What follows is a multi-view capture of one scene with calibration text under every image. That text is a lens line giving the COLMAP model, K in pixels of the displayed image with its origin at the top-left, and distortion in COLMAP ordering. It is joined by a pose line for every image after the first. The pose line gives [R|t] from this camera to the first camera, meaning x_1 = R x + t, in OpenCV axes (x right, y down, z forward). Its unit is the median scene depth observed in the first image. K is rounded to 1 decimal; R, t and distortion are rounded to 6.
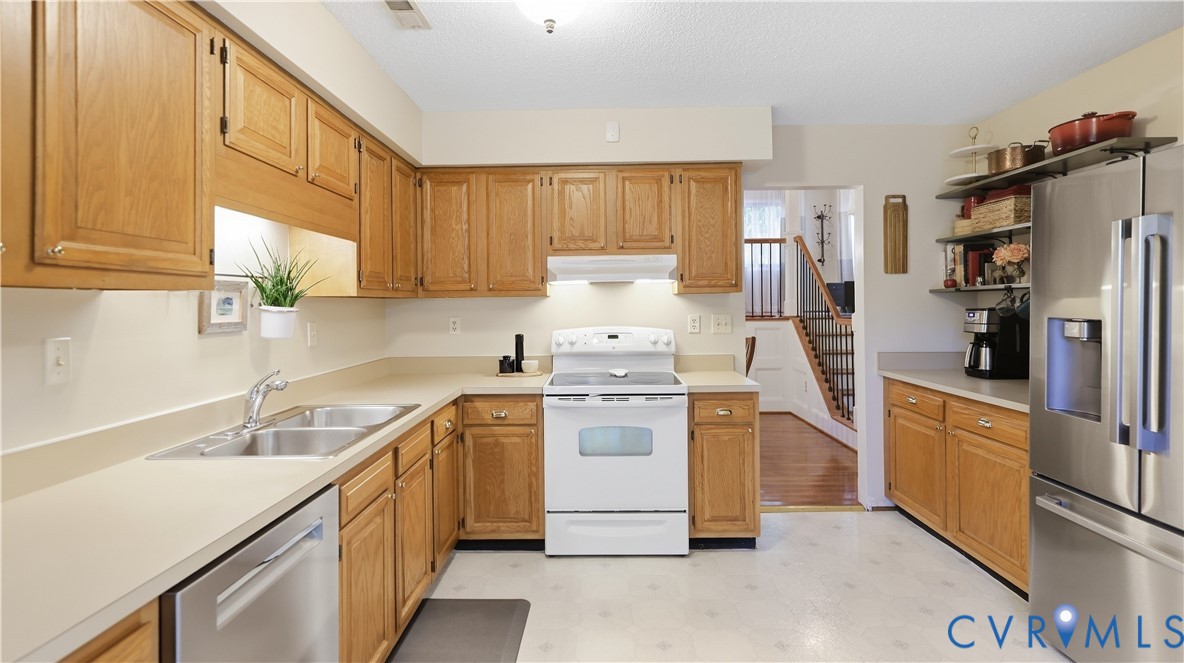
lens RADIAL K [[563.6, 0, 597.5], [0, 563.6, 304.3], [0, 0, 1]] dist [-0.003660, 0.002106]
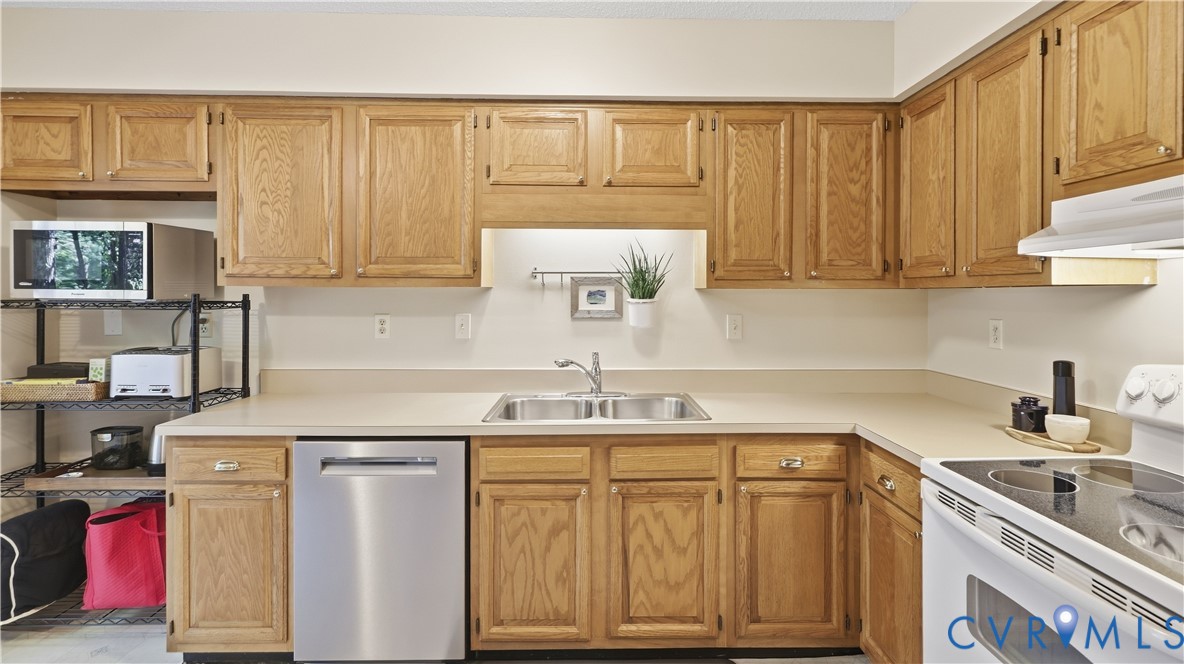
lens RADIAL K [[563.6, 0, 609.8], [0, 563.6, 299.6], [0, 0, 1]] dist [-0.003660, 0.002106]
pose [[0.031713, 0.022728, -0.999239, 0.376593], [-0.002987, 0.999739, 0.022644, -0.012962], [0.999493, 0.002267, 0.031772, 0.617999]]
